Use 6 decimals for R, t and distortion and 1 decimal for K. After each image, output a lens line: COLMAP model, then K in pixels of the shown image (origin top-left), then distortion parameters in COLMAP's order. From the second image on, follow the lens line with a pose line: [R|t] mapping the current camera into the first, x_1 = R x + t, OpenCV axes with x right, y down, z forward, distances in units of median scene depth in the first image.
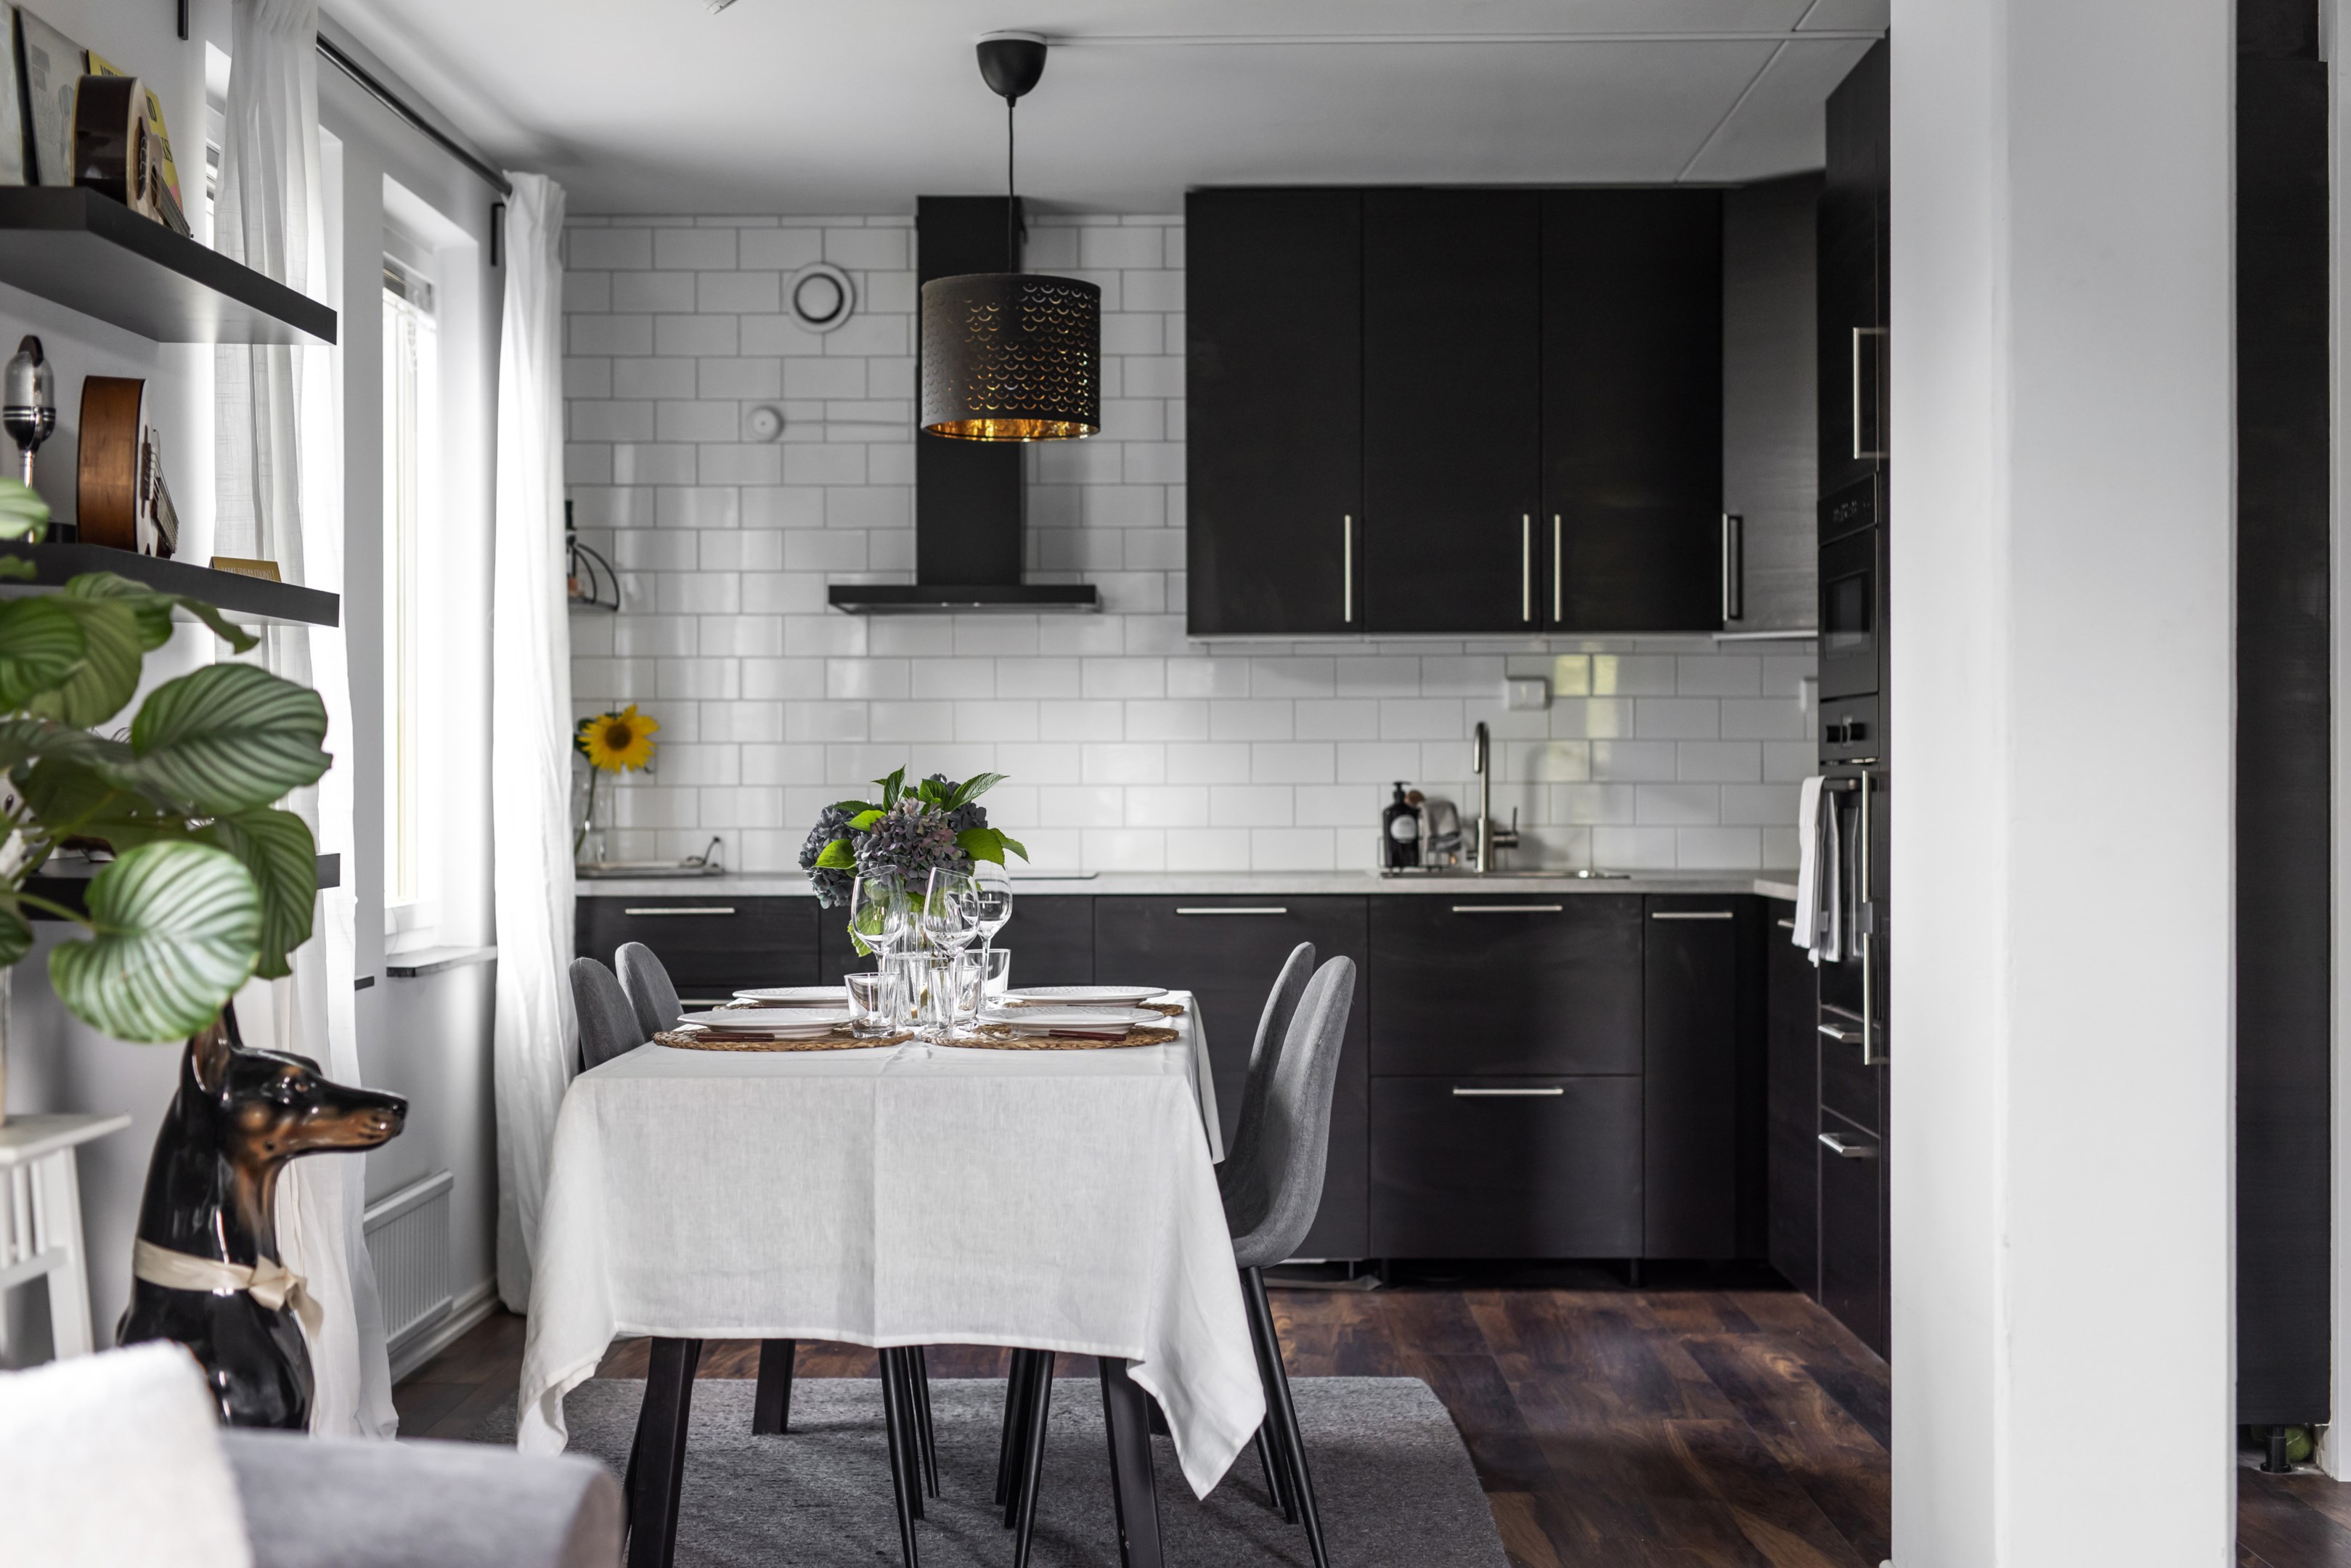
lens RADIAL K [[3319.6, 0, 1189.1], [0, 3319.6, 783.5], [0, 0, 1]] dist [0.015050, 0.000000]
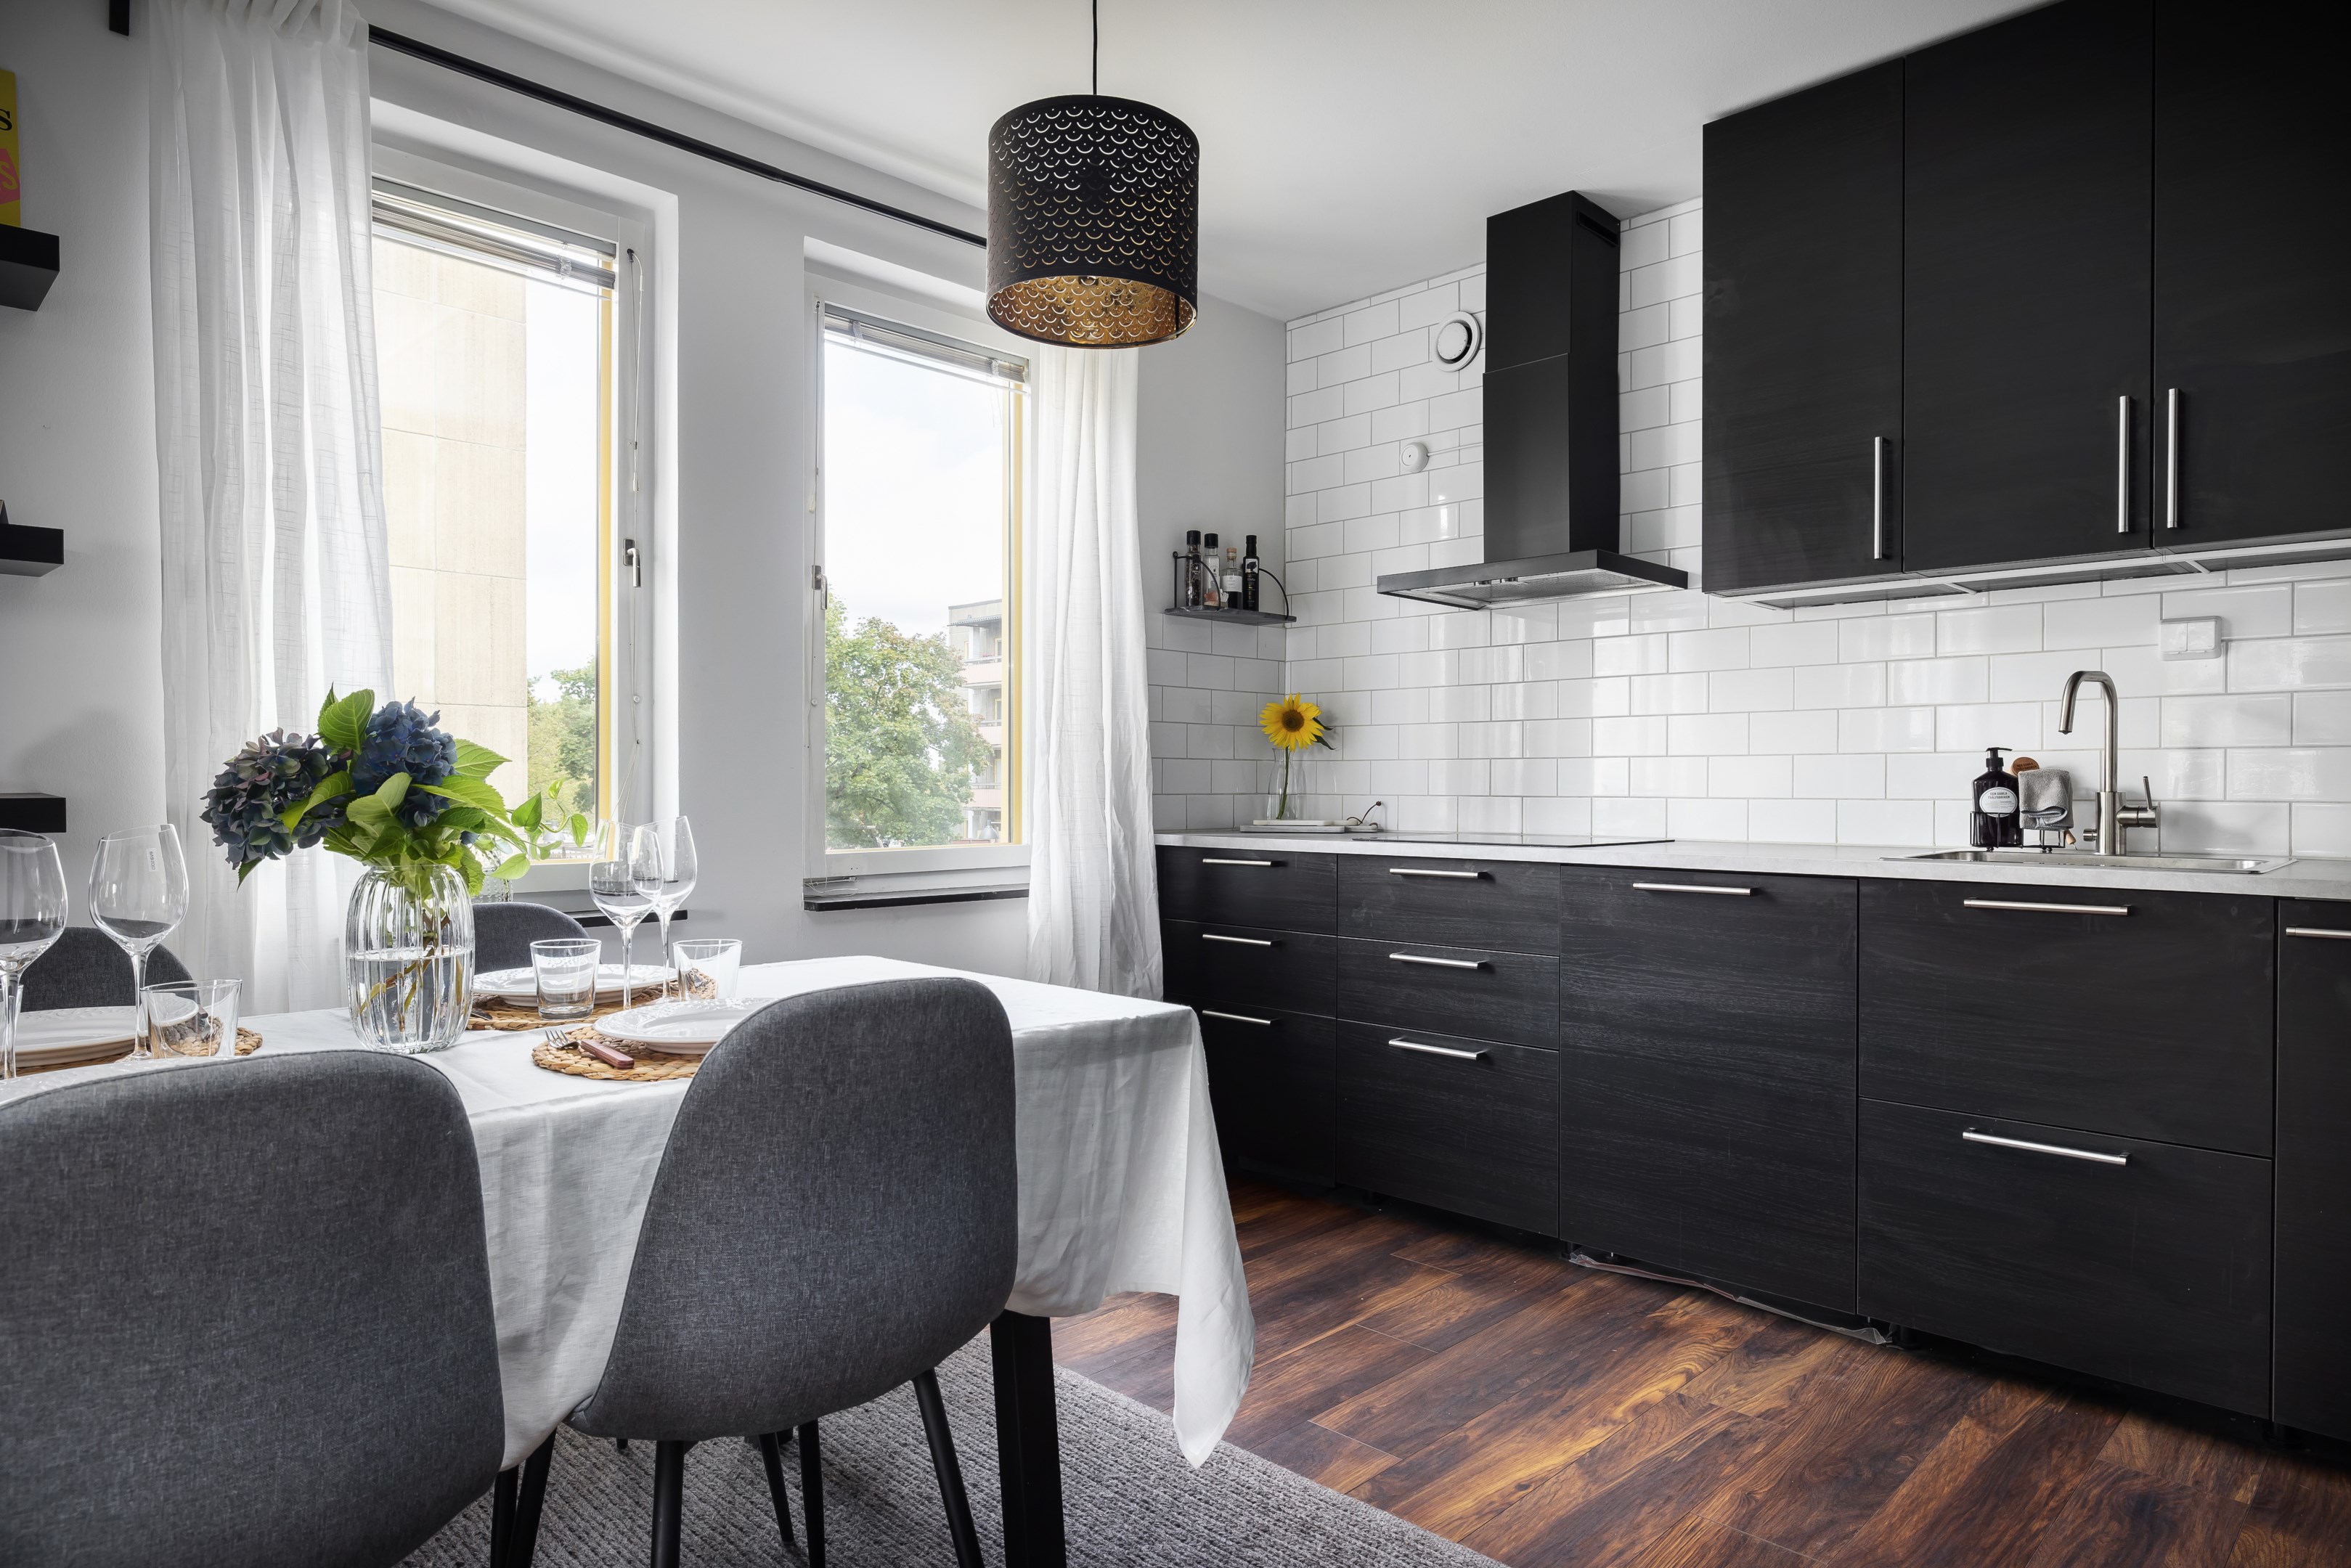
lens RADIAL K [[1372.6, 0, 1221.4], [0, 1372.6, 787.8], [0, 0, 1]] dist [0.009002, -0.000511]
pose [[0.733207, 0.004686, -0.679990, 0.160034], [-0.006428, 0.999979, -0.000039, 0.011305], [0.679975, 0.004399, 0.733222, 0.599307]]
